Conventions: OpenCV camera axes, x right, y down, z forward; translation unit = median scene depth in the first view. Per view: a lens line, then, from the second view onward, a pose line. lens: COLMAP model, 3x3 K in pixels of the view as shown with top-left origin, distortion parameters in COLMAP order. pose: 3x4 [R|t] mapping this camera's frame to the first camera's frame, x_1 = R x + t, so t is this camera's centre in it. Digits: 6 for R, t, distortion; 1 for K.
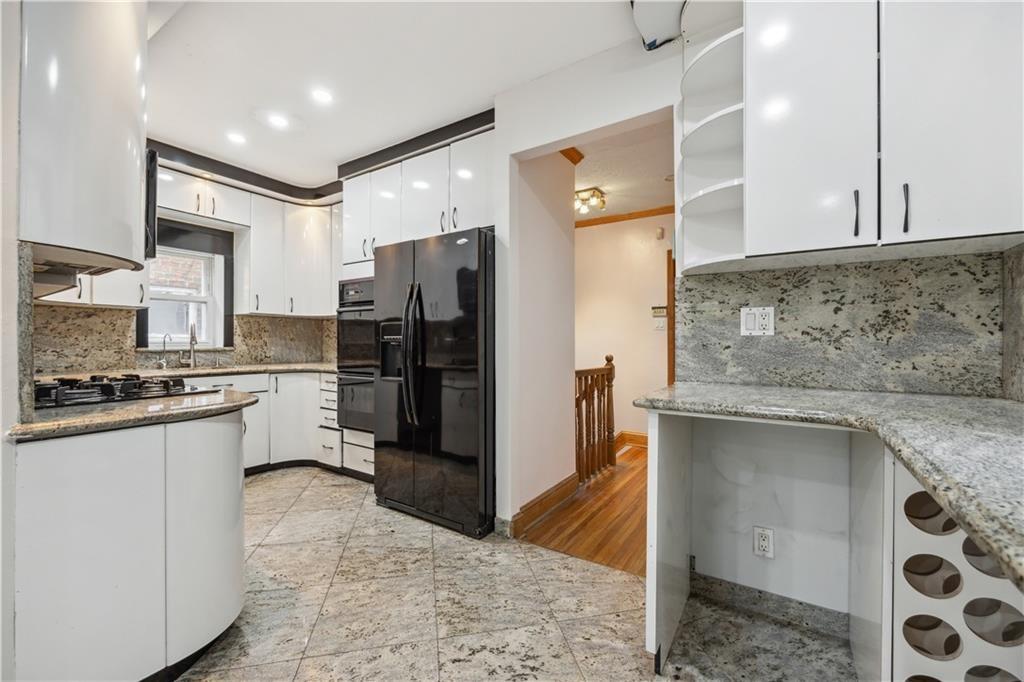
lens RADIAL K [[420.5, 0, 512.0], [0, 420.5, 341.0], [0, 0, 1]] dist [-0.000232, -0.000084]
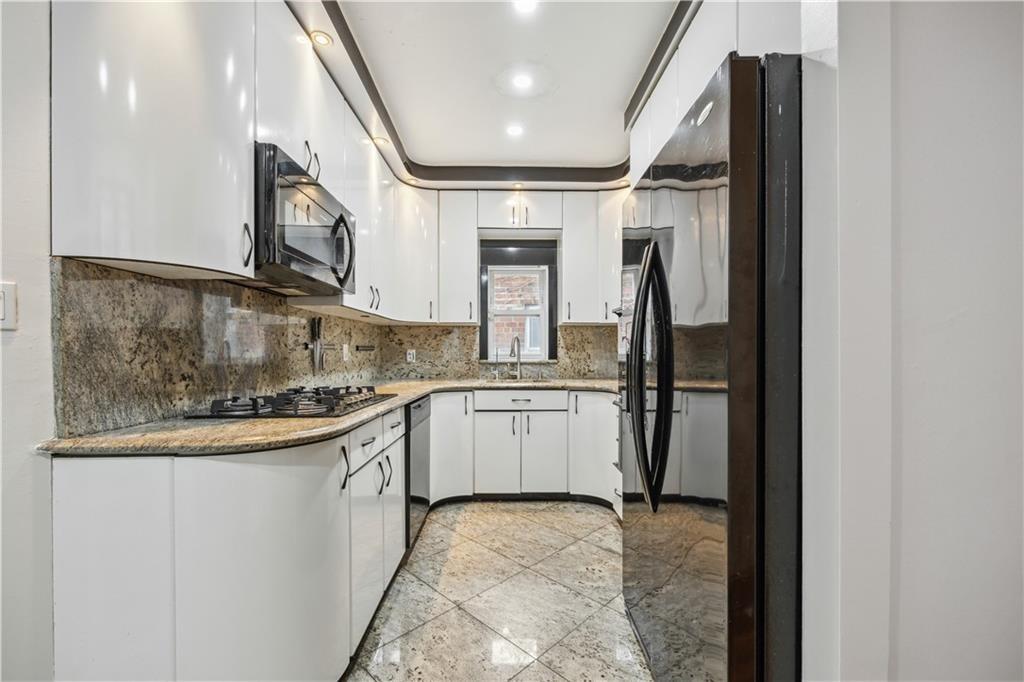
lens RADIAL K [[418.6, 0, 517.1], [0, 418.6, 356.3], [0, 0, 1]] dist [0.000299, -0.000157]
pose [[0.555113, 0.004823, -0.831761, 0.090705], [0.003020, 0.999965, 0.007815, -0.001282], [0.831769, -0.006850, 0.555079, 0.441172]]
